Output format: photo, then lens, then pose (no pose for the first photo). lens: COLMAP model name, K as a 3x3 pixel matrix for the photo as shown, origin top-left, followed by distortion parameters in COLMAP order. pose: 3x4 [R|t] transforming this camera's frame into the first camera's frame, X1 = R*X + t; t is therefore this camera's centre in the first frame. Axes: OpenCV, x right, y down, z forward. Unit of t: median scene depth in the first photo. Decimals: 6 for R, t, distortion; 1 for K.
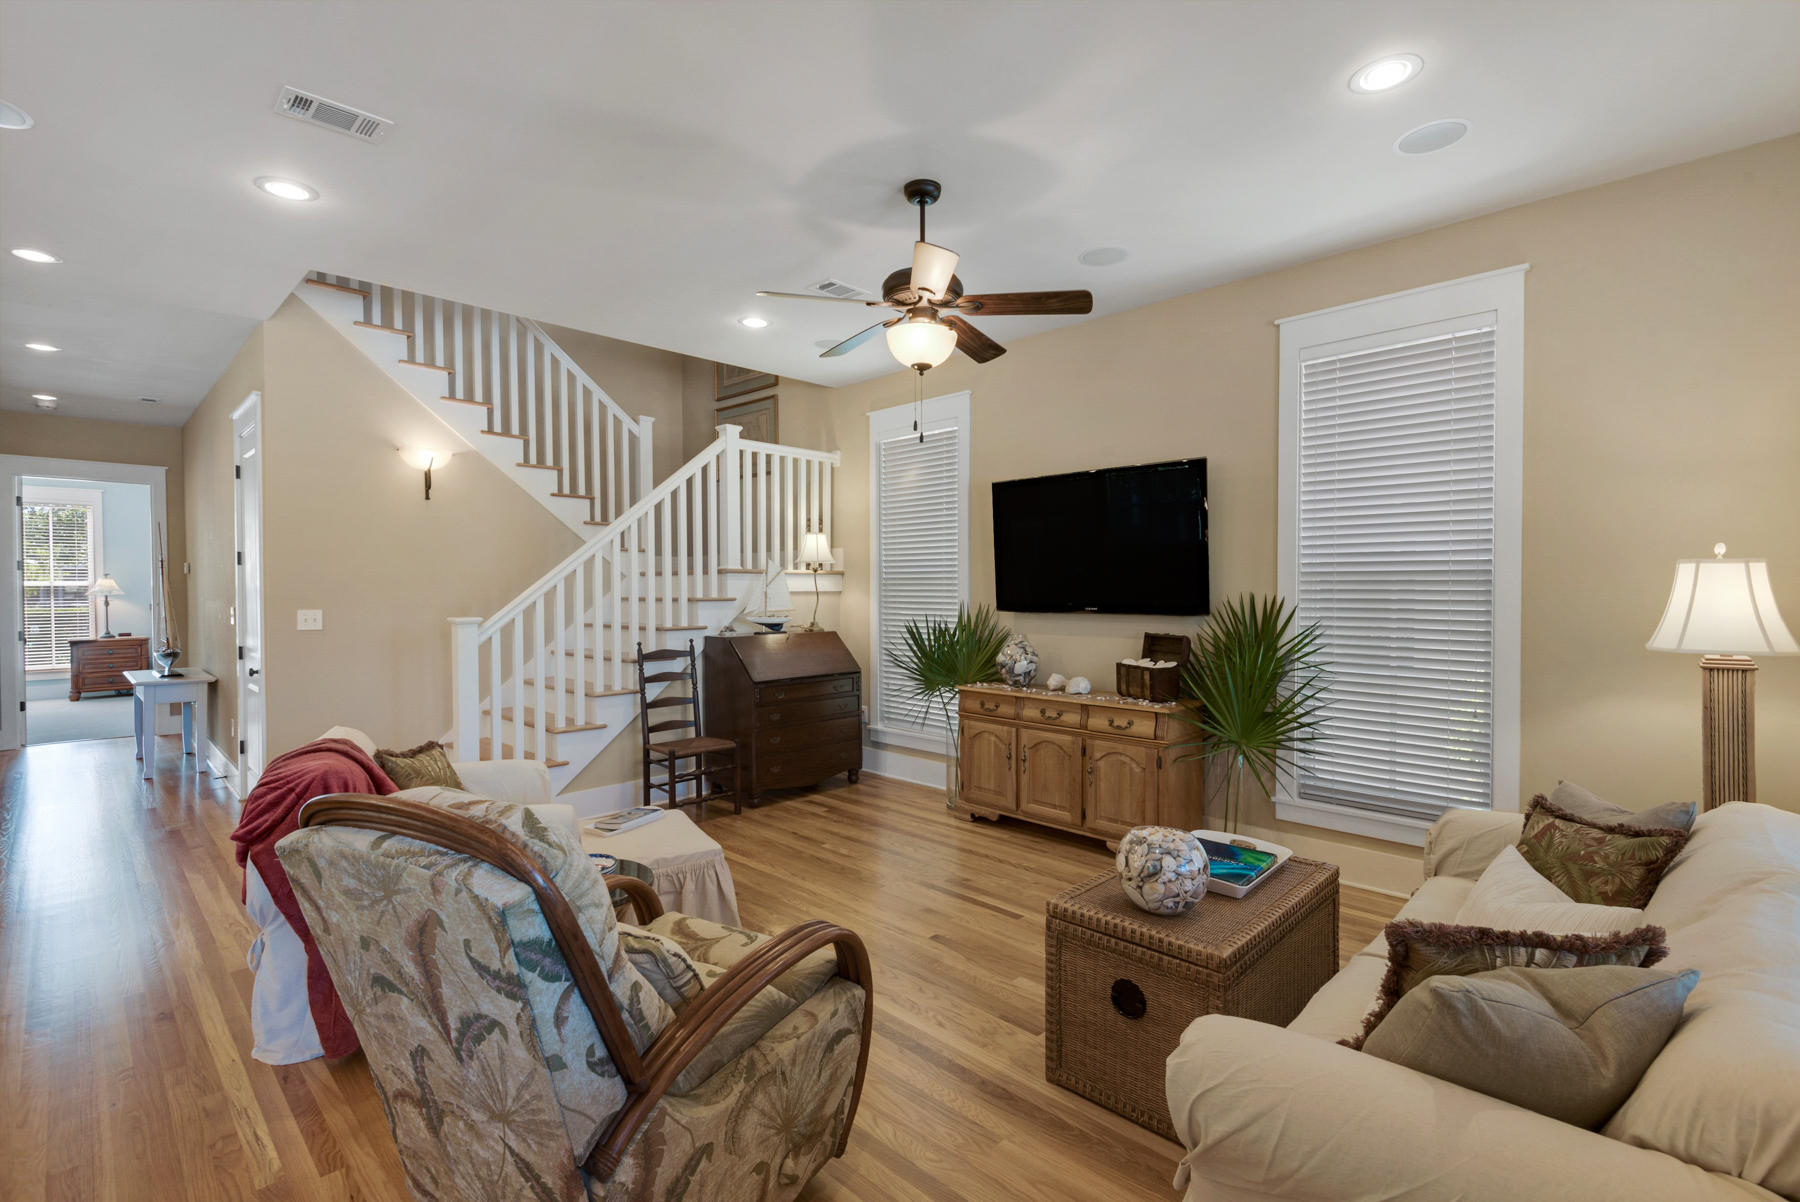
lens RADIAL K [[815.1, 0, 897.1], [0, 815.1, 599.4], [0, 0, 1]] dist [0.036699, -0.023341]
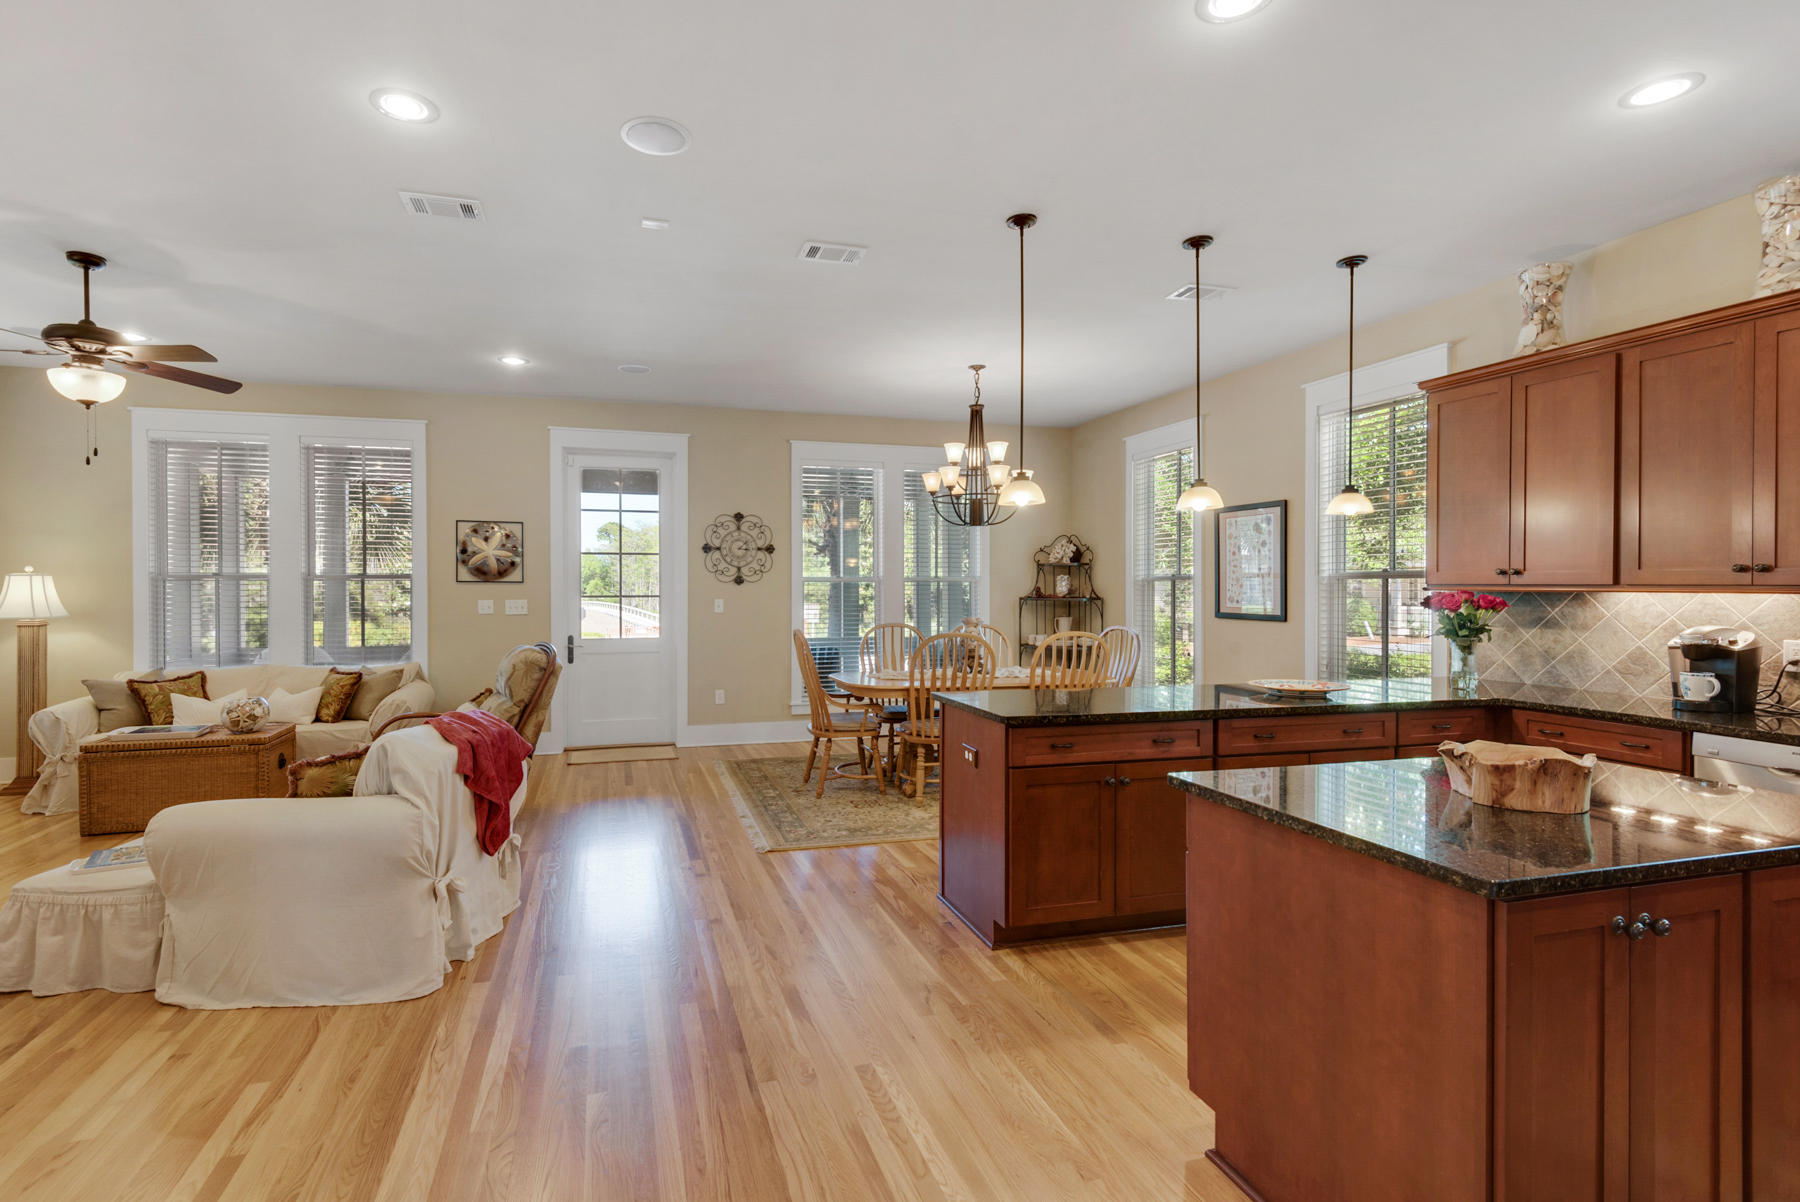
lens RADIAL K [[832.0, 0, 853.2], [0, 832.0, 589.0], [0, 0, 1]] dist [0.035040, -0.025841]
pose [[-0.874008, 0.001475, 0.485910, -1.142859], [0.010751, 0.999809, 0.016304, -0.013565], [-0.485793, 0.019474, -0.873857, 1.132455]]
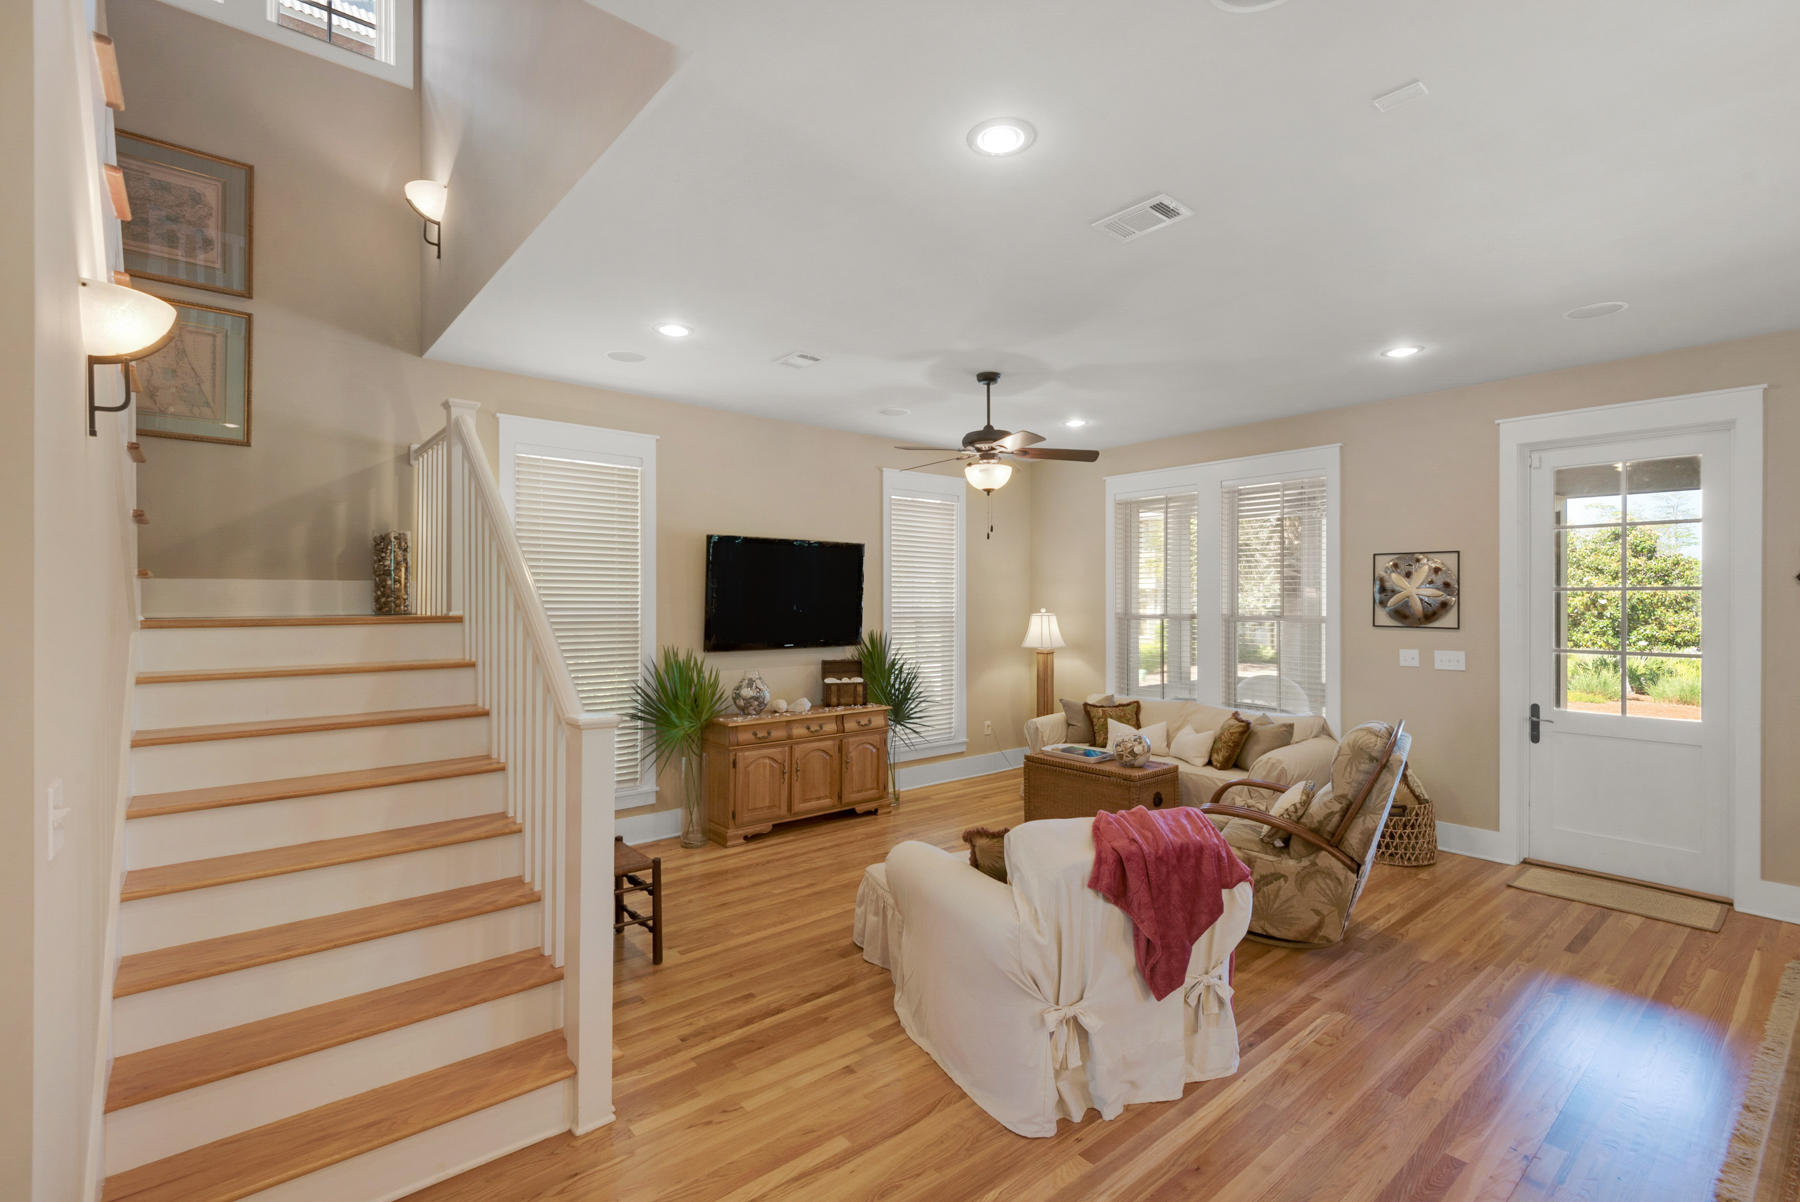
lens RADIAL K [[815.1, 0, 897.1], [0, 815.1, 599.4], [0, 0, 1]] dist [0.036699, -0.023341]
pose [[0.089326, 0.004505, 0.995992, -1.103127], [0.013784, 0.999888, -0.005759, -0.054586], [-0.995907, 0.014243, 0.089254, 0.763971]]
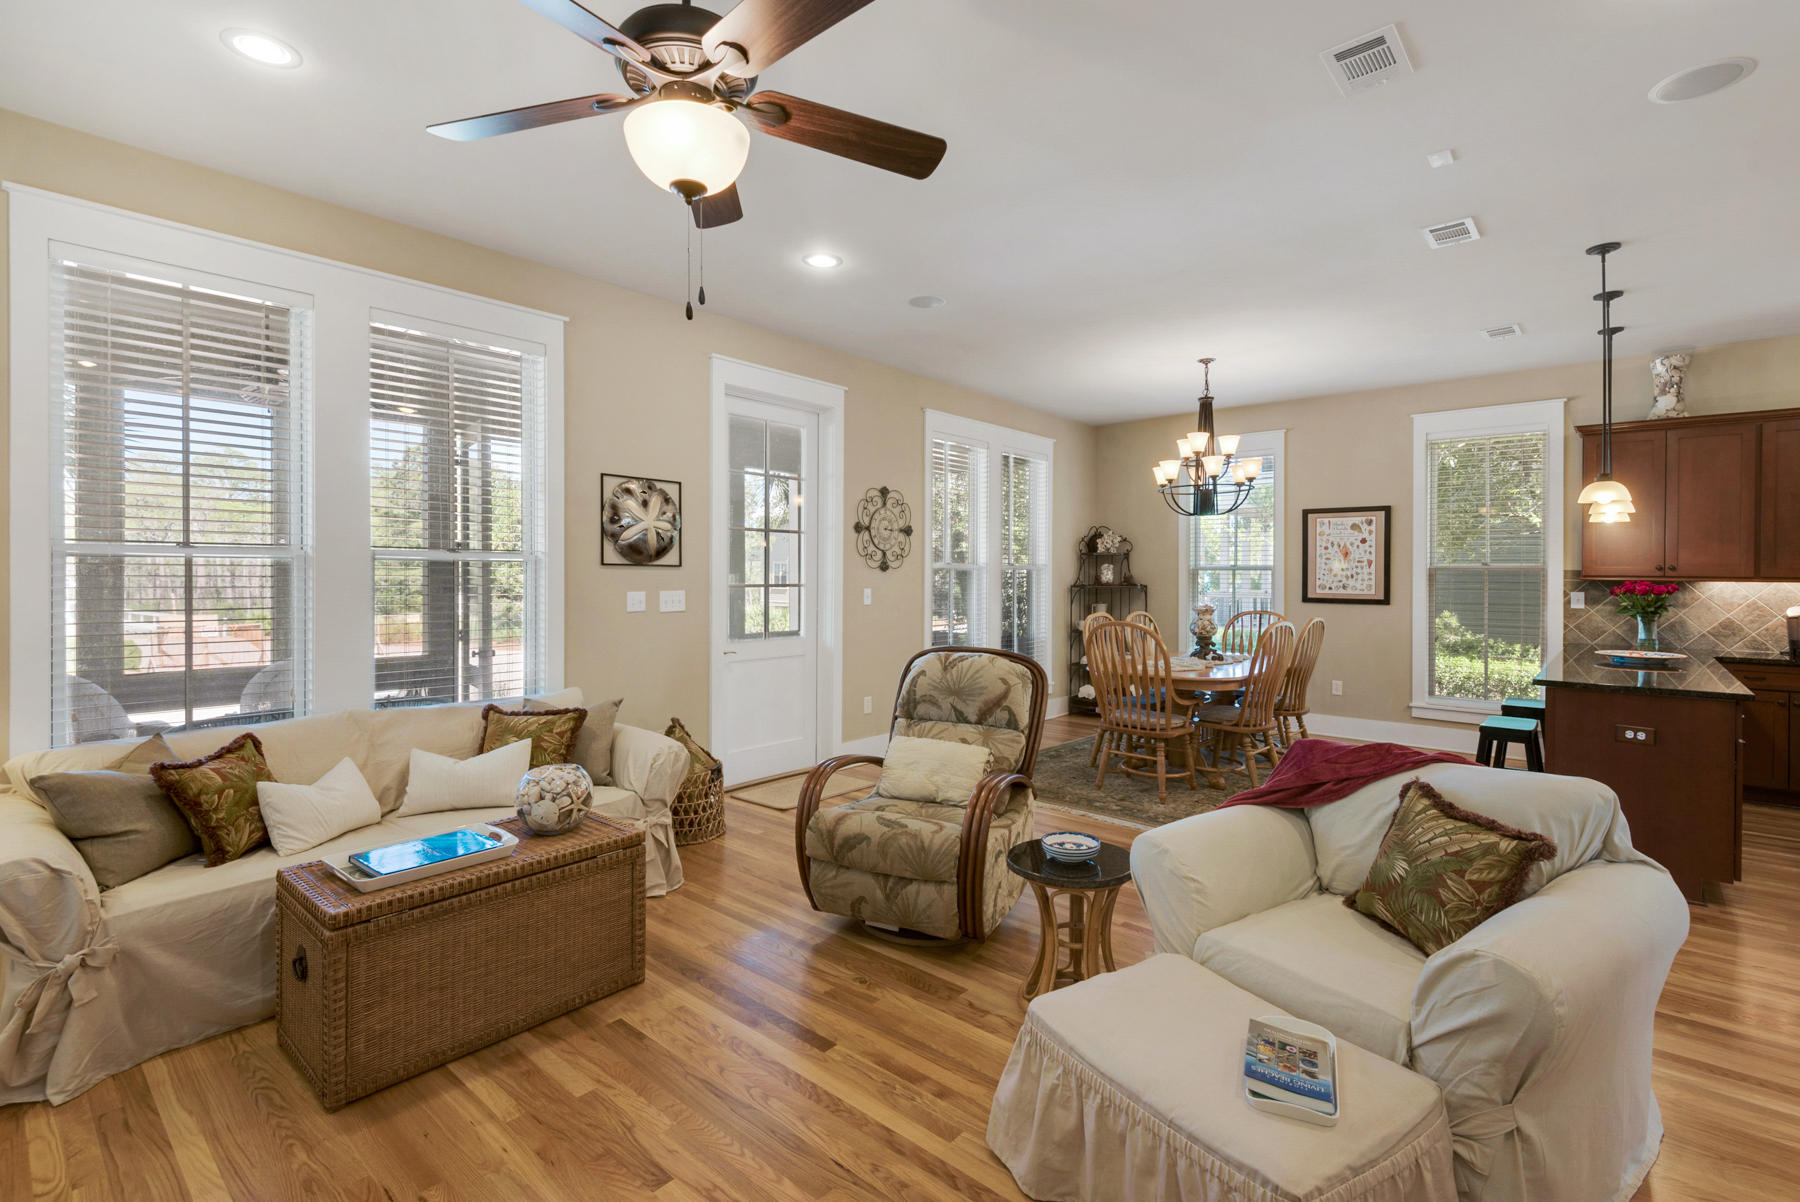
lens RADIAL K [[812.3, 0, 906.6], [0, 812.3, 576.7], [0, 0, 1]] dist [0.000170, -0.000017]
pose [[-0.998279, -0.002180, -0.058606, -0.070195], [-0.003375, 0.999788, 0.020300, -0.016806], [0.058550, 0.020463, -0.998075, 1.169598]]
